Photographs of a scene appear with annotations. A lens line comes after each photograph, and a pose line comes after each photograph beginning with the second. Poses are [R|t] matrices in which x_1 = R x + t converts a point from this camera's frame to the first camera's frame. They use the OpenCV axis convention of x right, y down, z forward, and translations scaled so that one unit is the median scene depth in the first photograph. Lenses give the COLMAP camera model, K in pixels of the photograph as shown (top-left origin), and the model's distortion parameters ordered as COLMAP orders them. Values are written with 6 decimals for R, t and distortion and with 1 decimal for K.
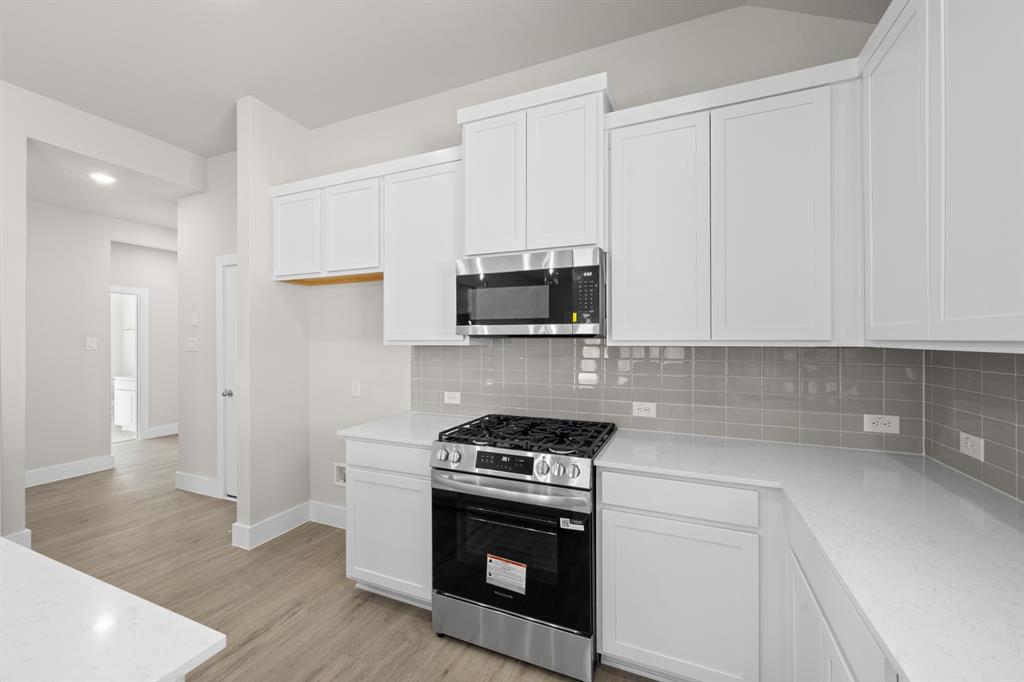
lens RADIAL K [[403.5, 0, 512.1], [0, 403.5, 338.0], [0, 0, 1]] dist [-0.000037, 0.000654]
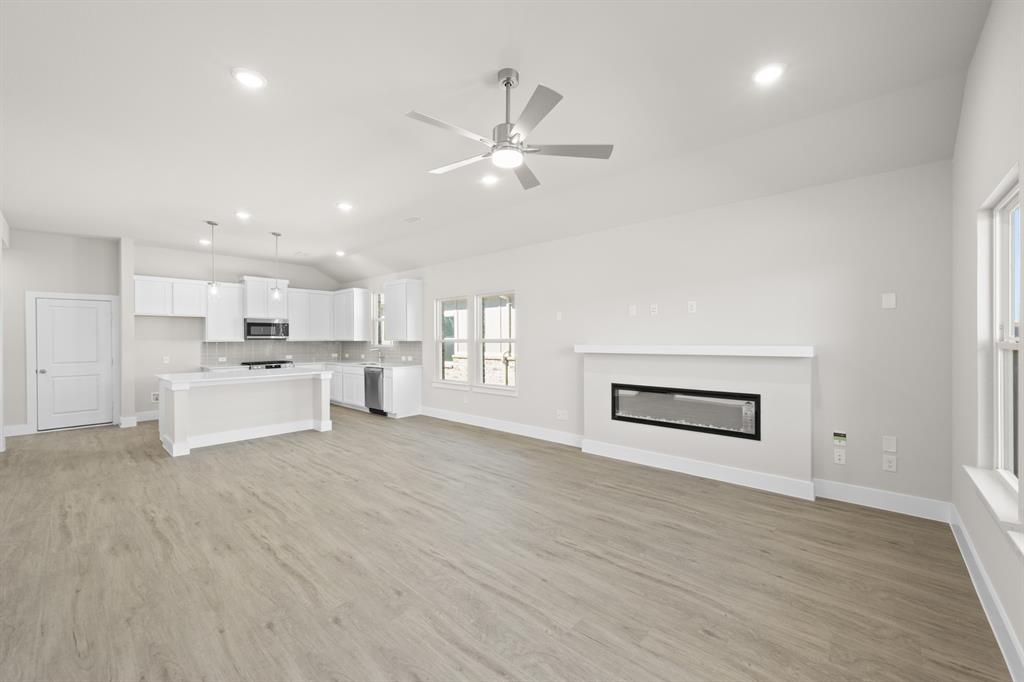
lens RADIAL K [[403.5, 0, 514.0], [0, 403.5, 339.2], [0, 0, 1]] dist [-0.000037, 0.000654]
pose [[0.323364, -0.002081, 0.946272, -3.192555], [0.001315, 0.999998, 0.001750, -0.006348], [-0.946274, 0.000678, 0.323366, -2.812438]]
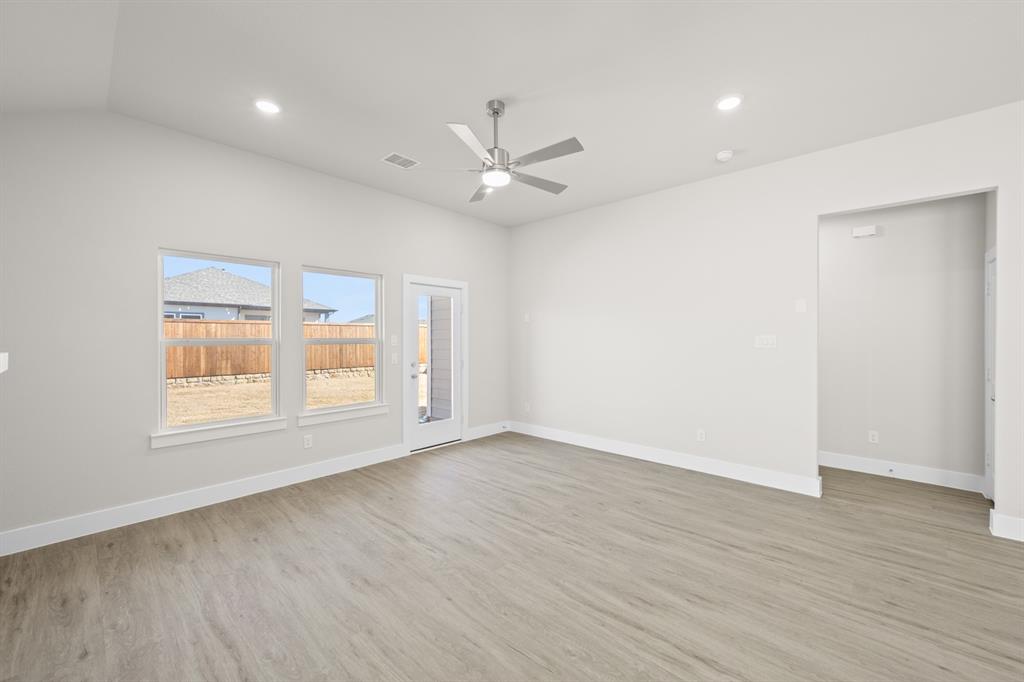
lens RADIAL K [[403.5, 0, 514.9], [0, 403.5, 337.7], [0, 0, 1]] dist [-0.000037, 0.000654]
pose [[-0.333753, 0.004541, -0.942650, -0.517615], [0.004104, 0.999986, 0.003364, -0.012470], [0.942652, -0.002746, -0.333767, -1.786485]]
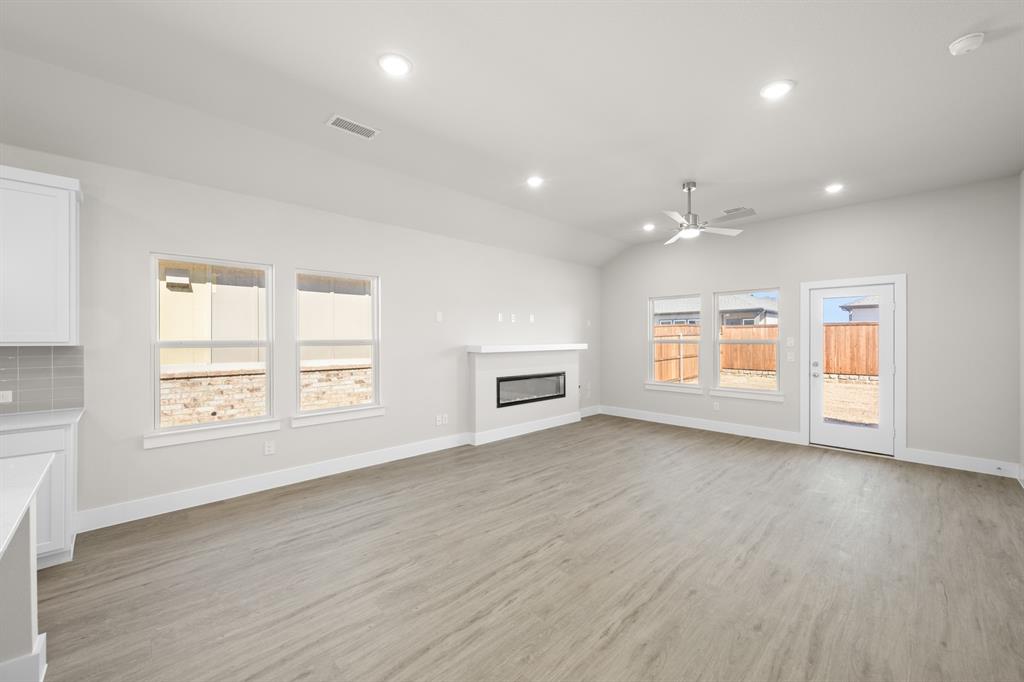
lens RADIAL K [[403.5, 0, 513.9], [0, 403.5, 337.6], [0, 0, 1]] dist [-0.000037, 0.000654]
pose [[-0.922277, 0.004262, 0.386507, -1.896618], [0.001685, 0.999974, -0.007008, -0.002162], [-0.386526, -0.005812, -0.922260, 0.118816]]
